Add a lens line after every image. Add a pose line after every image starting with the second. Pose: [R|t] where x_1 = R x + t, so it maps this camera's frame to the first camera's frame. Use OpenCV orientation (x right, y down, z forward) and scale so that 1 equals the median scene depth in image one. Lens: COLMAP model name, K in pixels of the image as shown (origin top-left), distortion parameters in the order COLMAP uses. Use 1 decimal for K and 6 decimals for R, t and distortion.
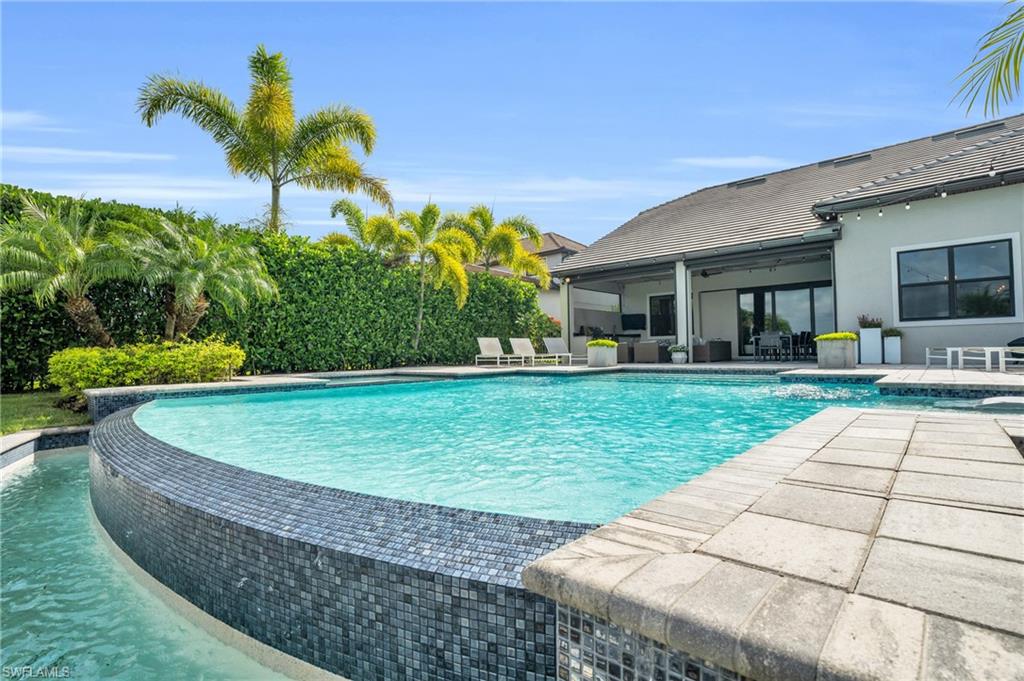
lens RADIAL K [[481.7, 0, 512.0], [0, 481.7, 340.5], [0, 0, 1]] dist [-0.065902, 0.025688]
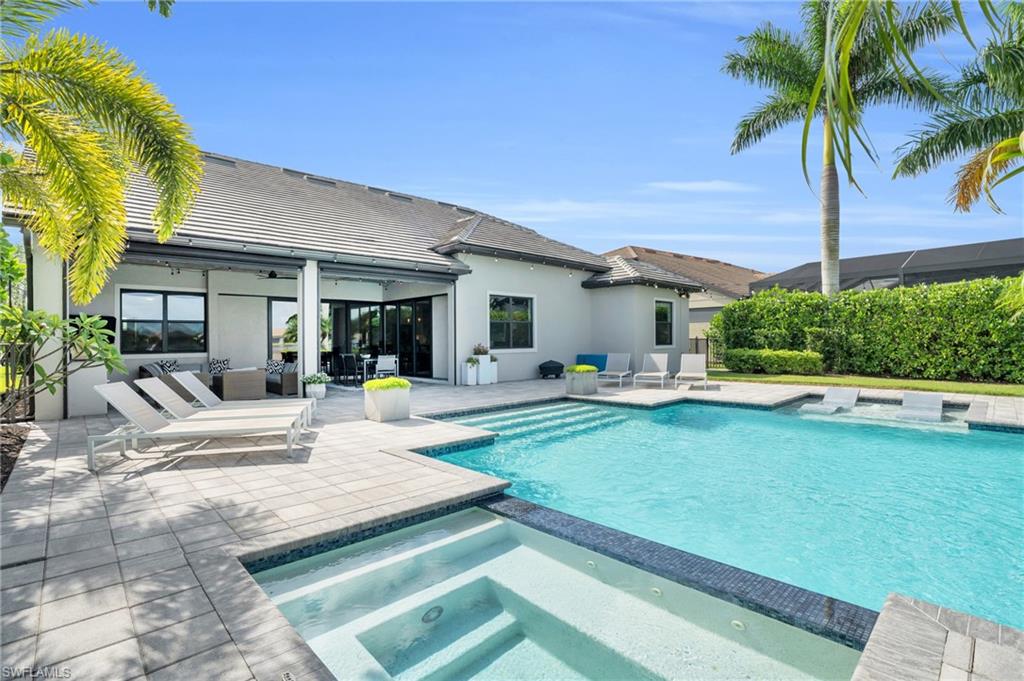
lens RADIAL K [[481.7, 0, 512.0], [0, 481.7, 340.5], [0, 0, 1]] dist [-0.065902, 0.025688]
pose [[0.069724, 0.015150, 0.997451, -0.446965], [-0.018119, 0.999739, -0.013918, -0.045385], [-0.997402, -0.017102, 0.069980, 0.795792]]
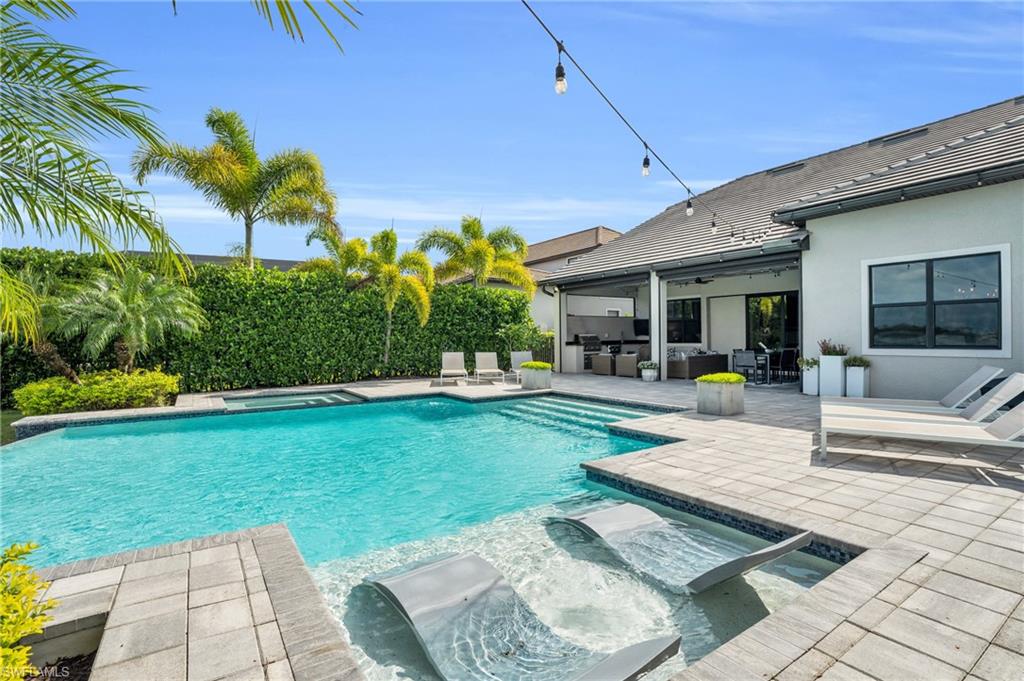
lens RADIAL K [[481.7, 0, 512.0], [0, 481.7, 340.5], [0, 0, 1]] dist [-0.065902, 0.025688]
pose [[0.972139, 0.006921, -0.234302, 0.375612], [0.001411, 0.999373, 0.035373, -0.080159], [0.234400, -0.034718, 0.971520, 0.024174]]
